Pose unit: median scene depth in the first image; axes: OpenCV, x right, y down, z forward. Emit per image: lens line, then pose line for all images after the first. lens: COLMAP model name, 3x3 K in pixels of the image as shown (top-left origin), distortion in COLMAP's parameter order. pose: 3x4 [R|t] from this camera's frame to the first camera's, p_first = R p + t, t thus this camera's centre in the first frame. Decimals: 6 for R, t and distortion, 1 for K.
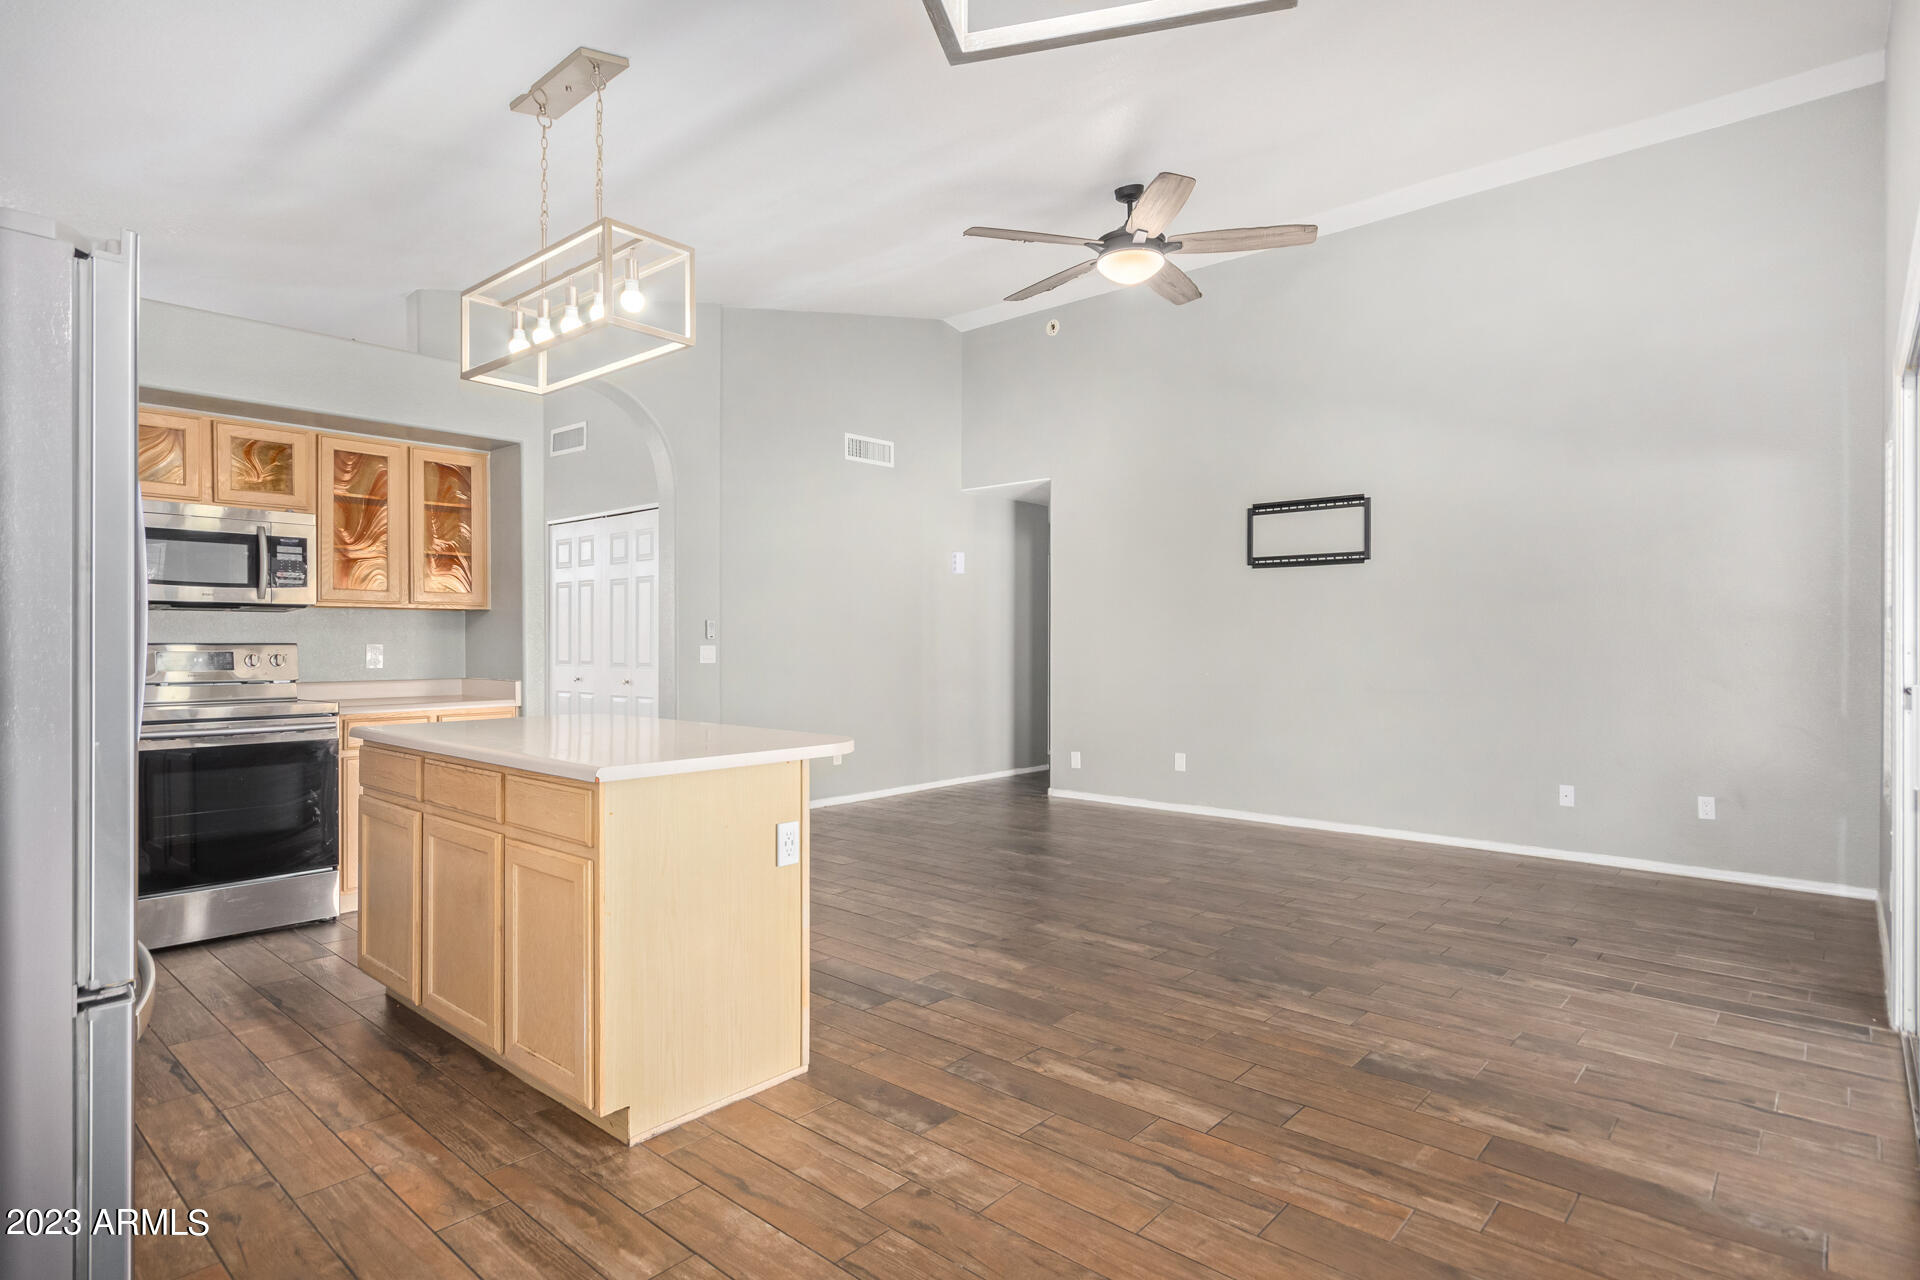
lens RADIAL K [[979.3, 0, 958.4], [0, 979.3, 646.7], [0, 0, 1]] dist [0.010052, 0.002013]
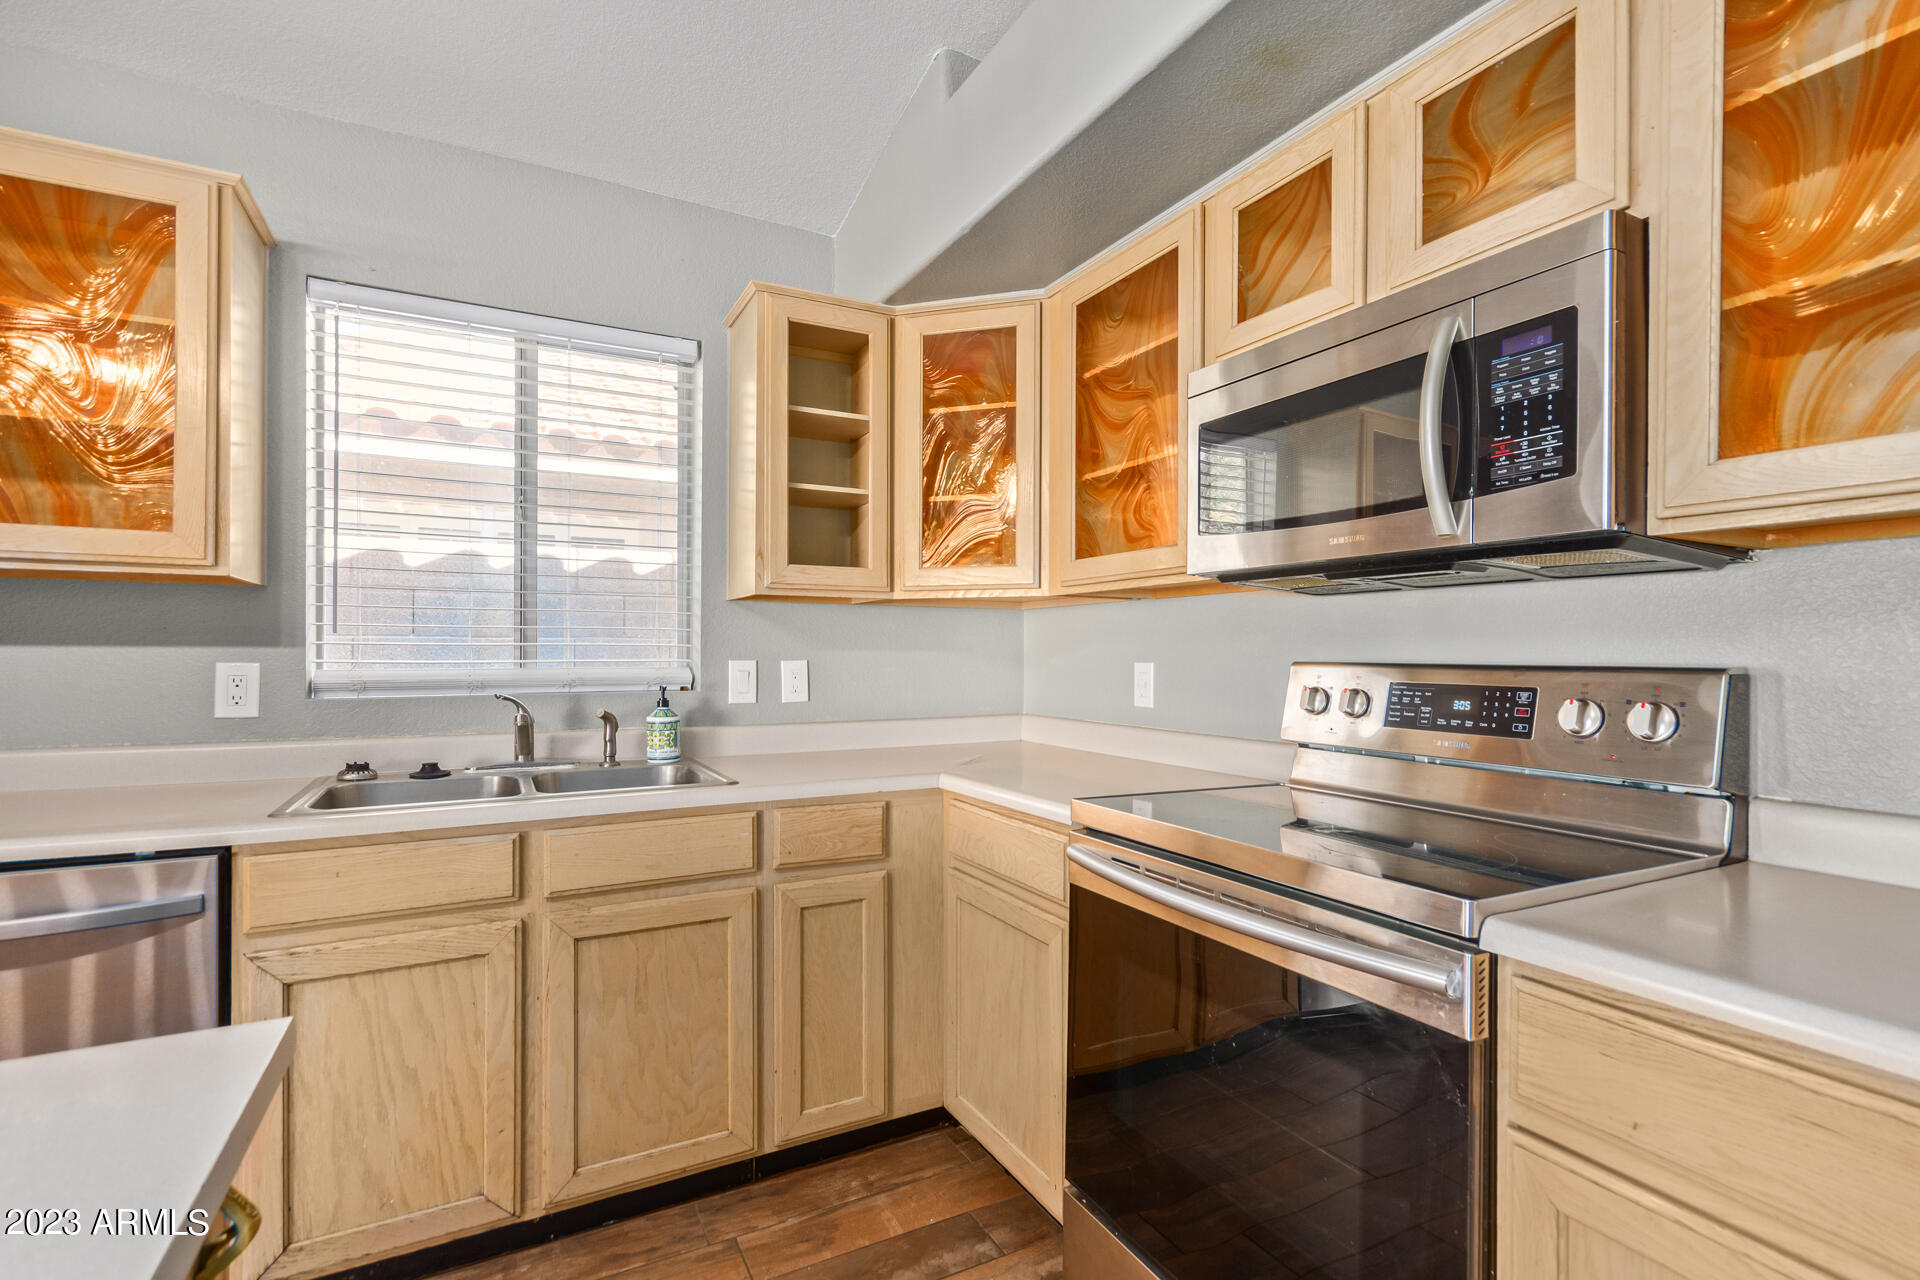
lens RADIAL K [[910.6, 0, 966.8], [0, 910.6, 653.0], [0, 0, 1]] dist [0.007344, 0.002005]
pose [[-0.353355, -0.004794, -0.935477, -0.355750], [-0.010570, 0.999943, -0.001131, -0.005796], [0.935430, 0.009489, -0.353385, 0.953760]]
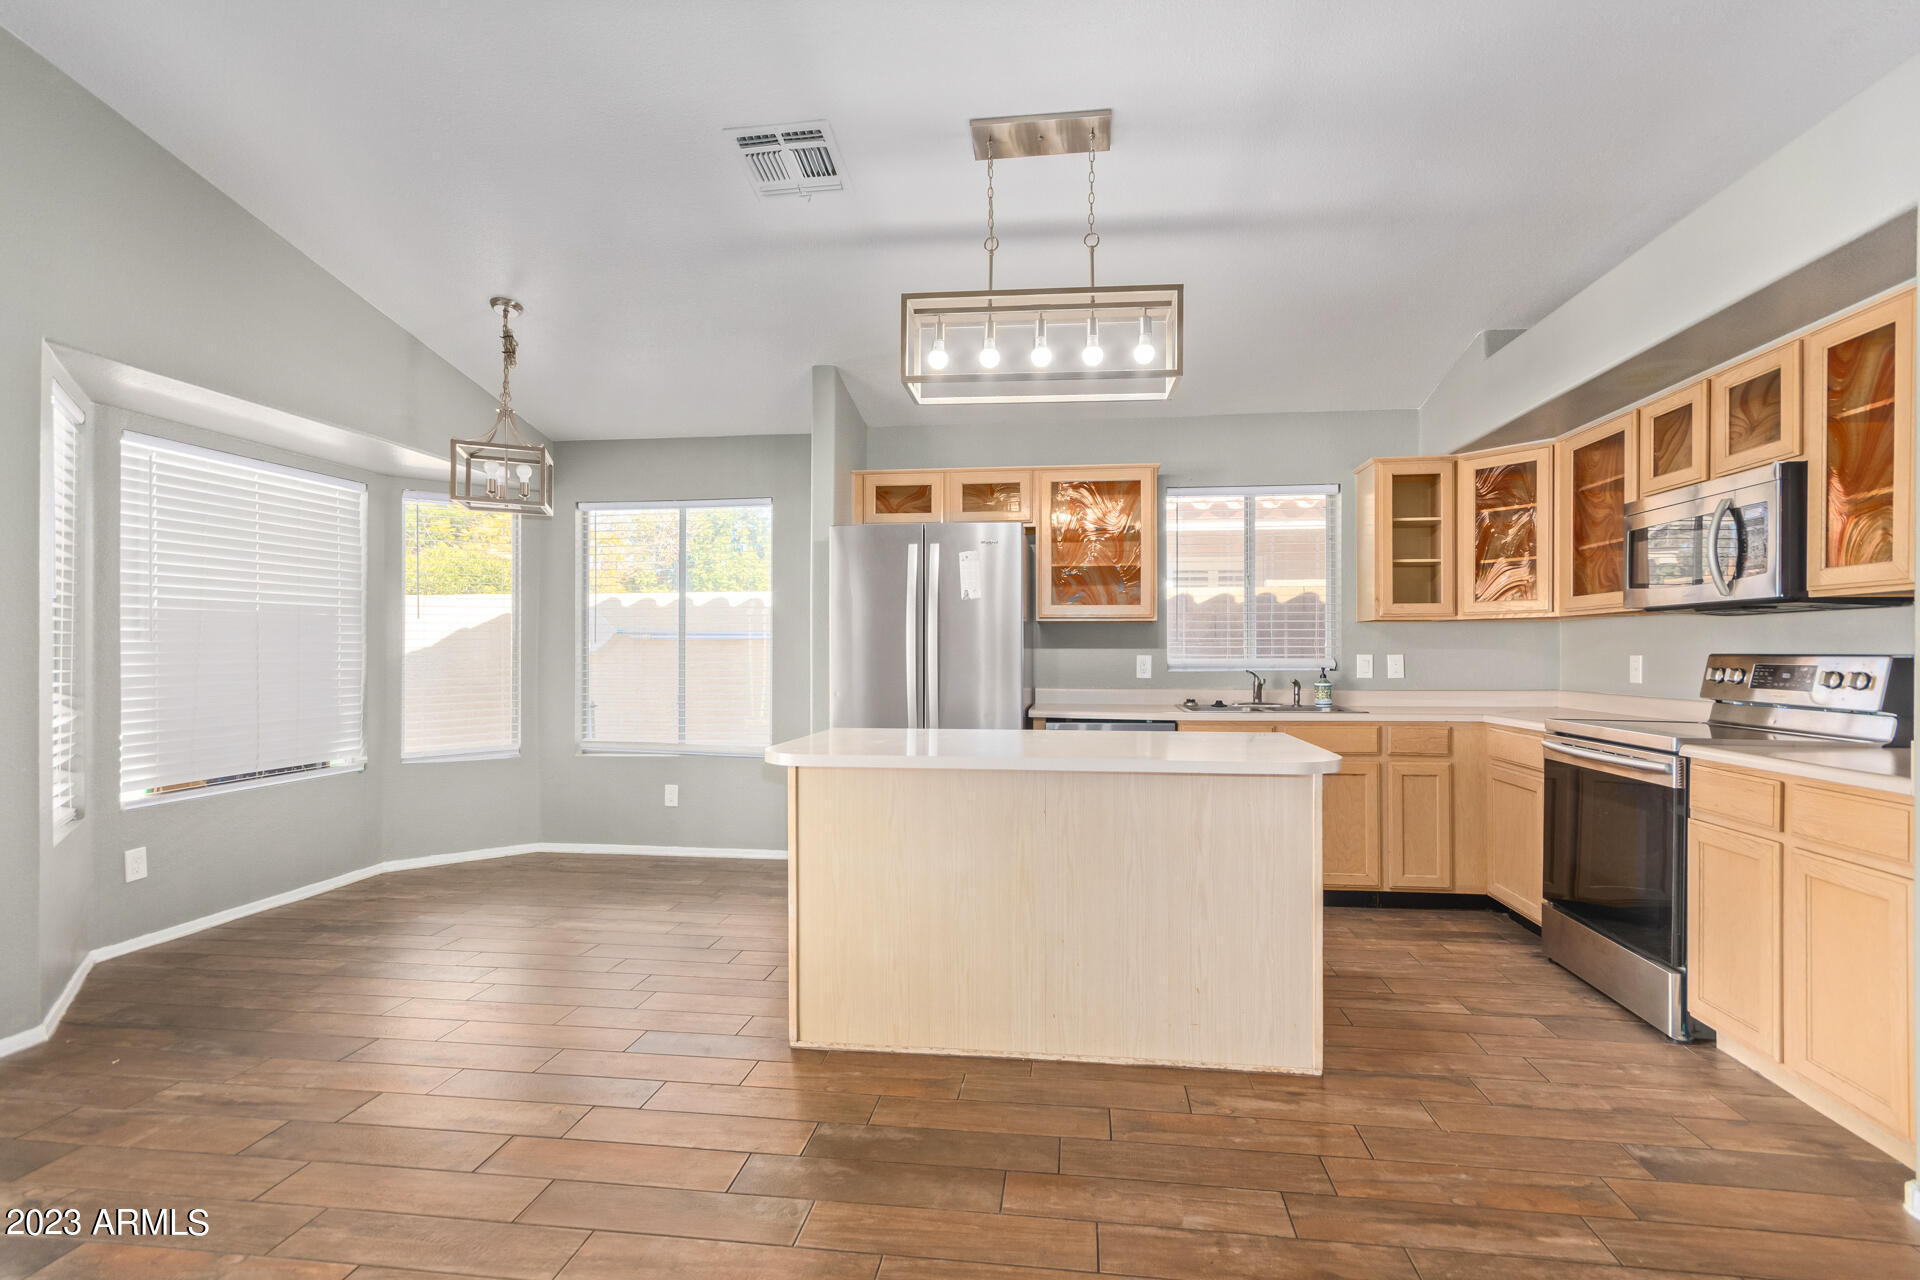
lens RADIAL K [[910.6, 0, 963.2], [0, 910.6, 651.9], [0, 0, 1]] dist [0.007344, 0.002005]
pose [[-0.827047, -0.001787, -0.562129, 0.164027], [-0.004875, 0.999980, 0.003993, -0.005300], [0.562111, 0.006043, -0.827040, 1.246748]]
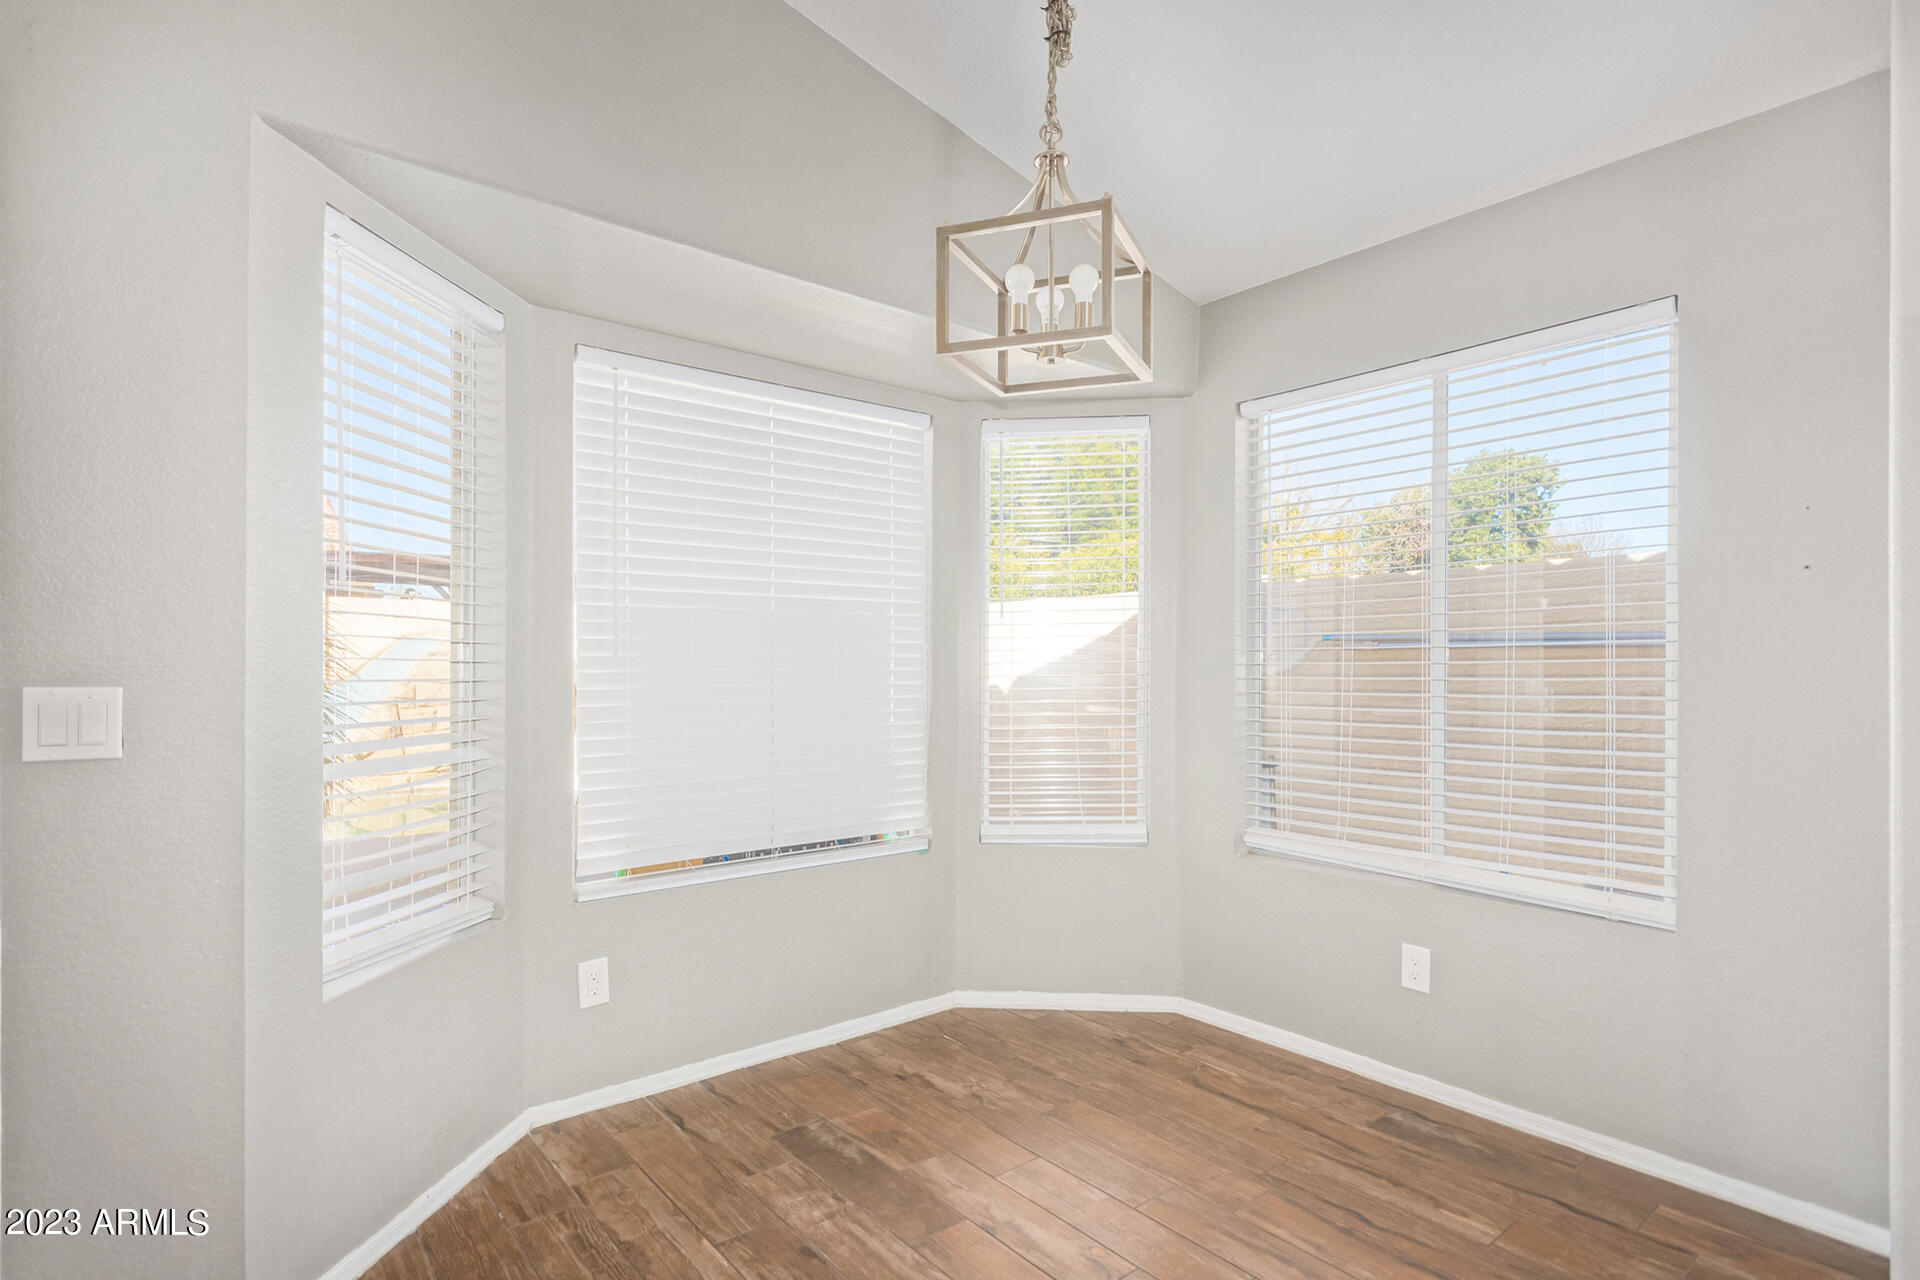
lens RADIAL K [[979.3, 0, 963.4], [0, 979.3, 661.3], [0, 0, 1]] dist [0.010052, 0.002013]
pose [[-0.989820, -0.004792, 0.142243, -0.001051], [-0.004228, 0.999982, 0.004270, -0.007885], [-0.142260, 0.003625, -0.989823, 0.681732]]
